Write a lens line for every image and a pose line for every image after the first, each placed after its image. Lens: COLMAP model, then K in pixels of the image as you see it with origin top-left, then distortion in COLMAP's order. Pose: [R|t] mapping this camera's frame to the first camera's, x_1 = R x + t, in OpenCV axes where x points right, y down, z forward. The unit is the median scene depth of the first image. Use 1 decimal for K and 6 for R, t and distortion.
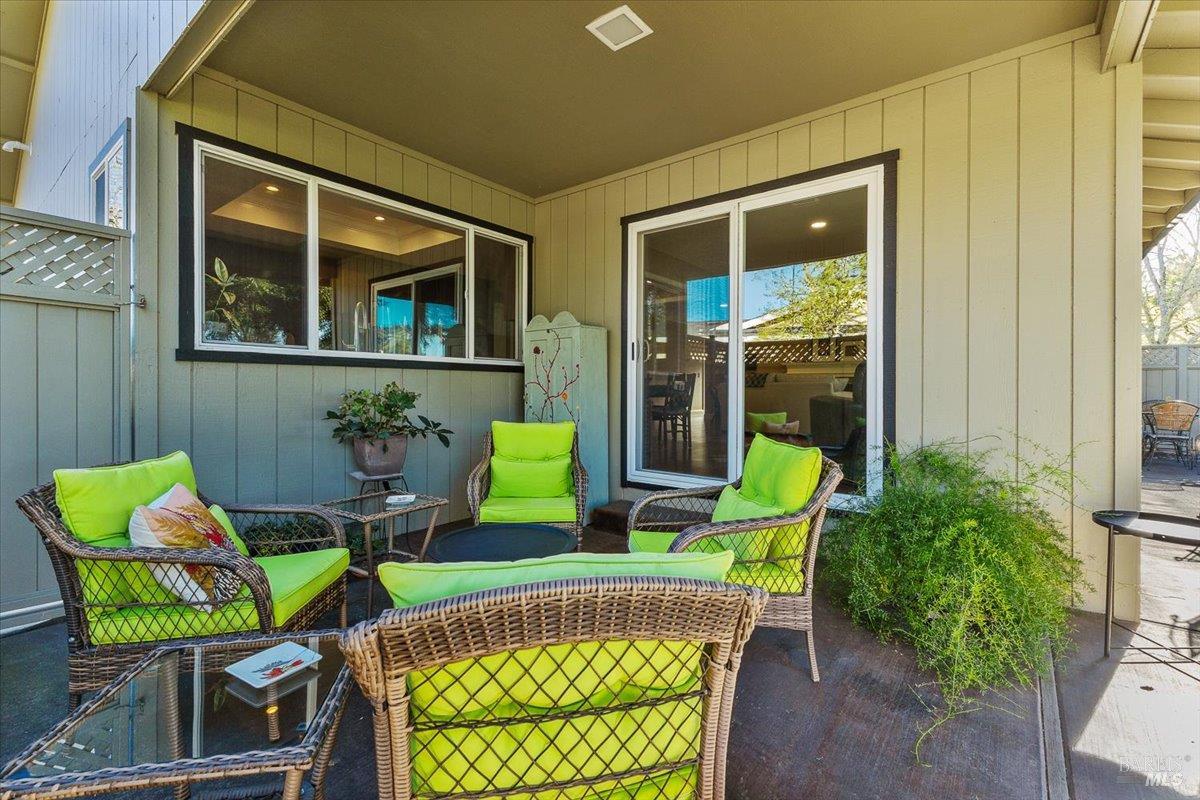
lens RADIAL K [[530.2, 0, 600.5], [0, 530.2, 393.4], [0, 0, 1]] dist [0.005433, -0.000066]
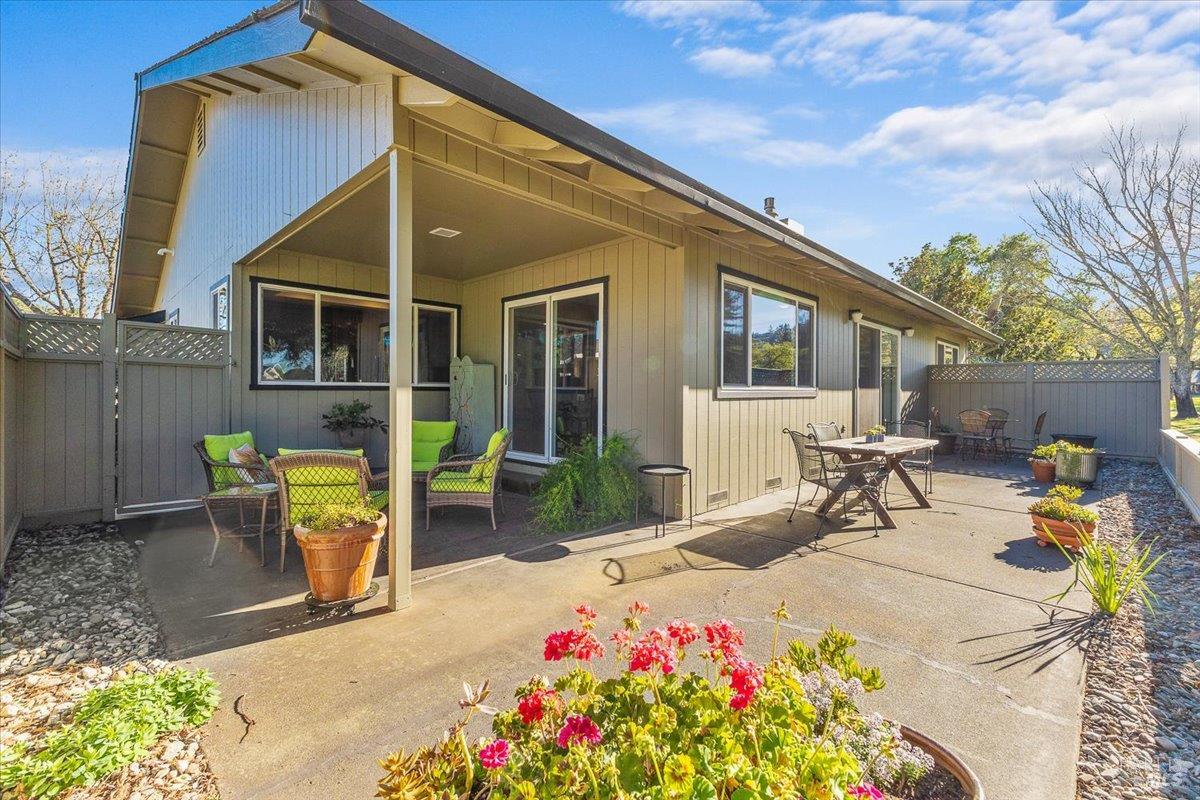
lens RADIAL K [[526.5, 0, 600.5], [0, 526.5, 397.2], [0, 0, 1]] dist [0.009543, -0.000174]
pose [[0.993683, 0.001324, -0.112215, 0.696741], [-0.001290, 0.999999, 0.000373, -0.030806], [0.112216, -0.000226, 0.993684, -0.786209]]
